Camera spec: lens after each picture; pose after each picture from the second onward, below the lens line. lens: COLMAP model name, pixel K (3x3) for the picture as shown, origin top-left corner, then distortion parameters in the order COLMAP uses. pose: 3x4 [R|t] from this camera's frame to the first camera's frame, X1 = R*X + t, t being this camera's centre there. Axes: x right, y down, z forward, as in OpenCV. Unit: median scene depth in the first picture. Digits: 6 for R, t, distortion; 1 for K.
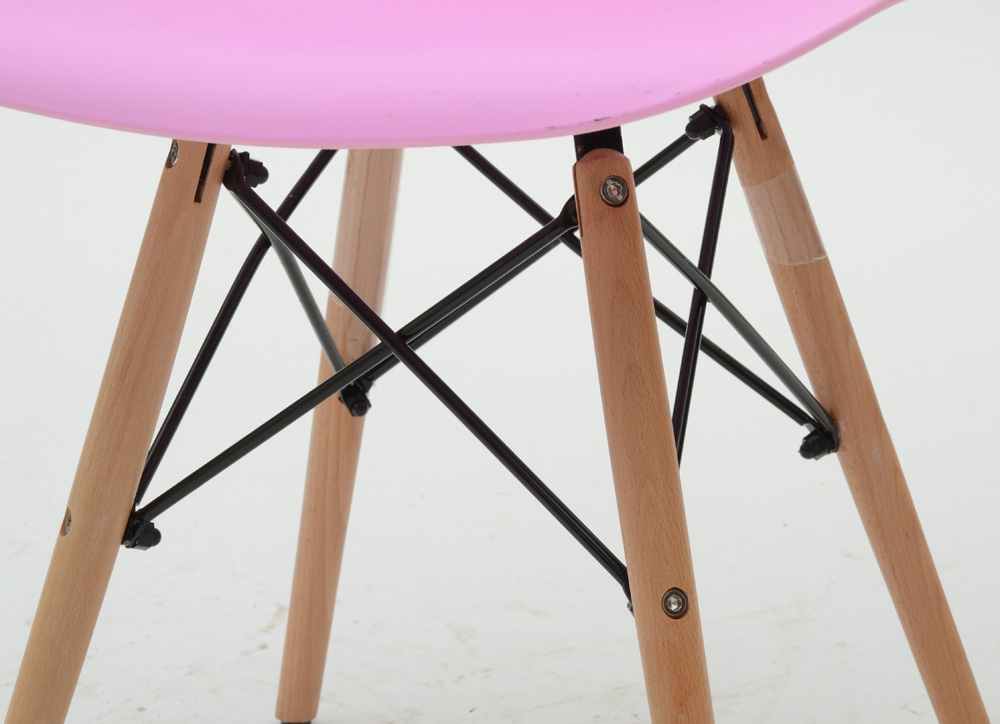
lens RADIAL K [[3395.3, 0, 538.7], [0, 3395.3, 385.5], [0, 0, 1]] dist [0.883809, -0.069131]
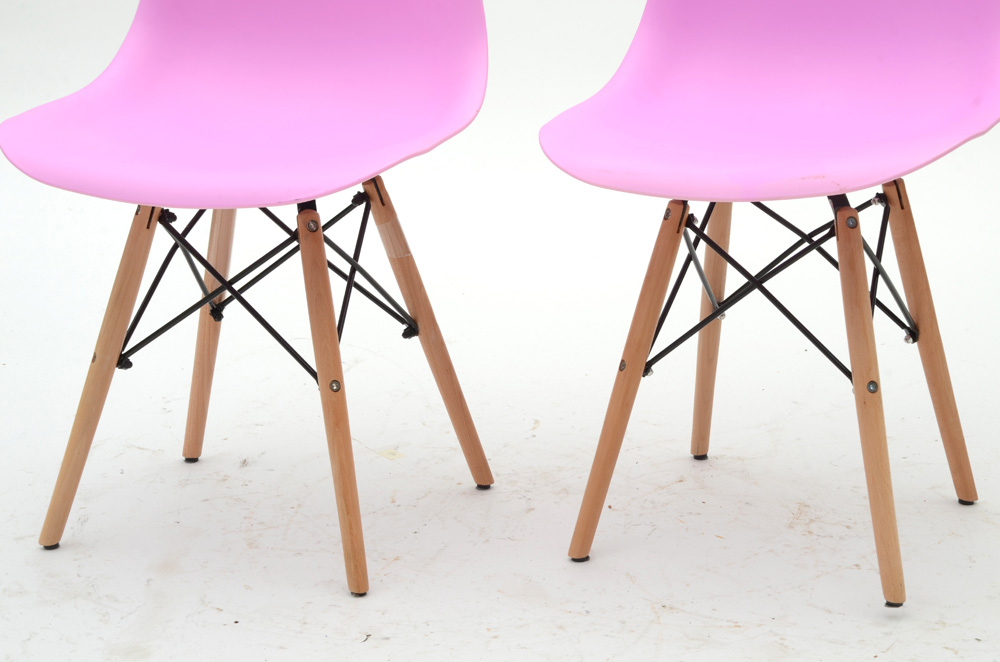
lens RADIAL K [[2392.2, 0, 500.0], [0, 2392.2, 331.0], [0, 0, 1]] dist [0.506836, 0.201814]
pose [[0.999088, 0.005995, 0.042276, 0.077089], [-0.005375, 0.999877, -0.014767, 0.042572], [-0.042359, 0.014526, 0.998997, -0.718571]]
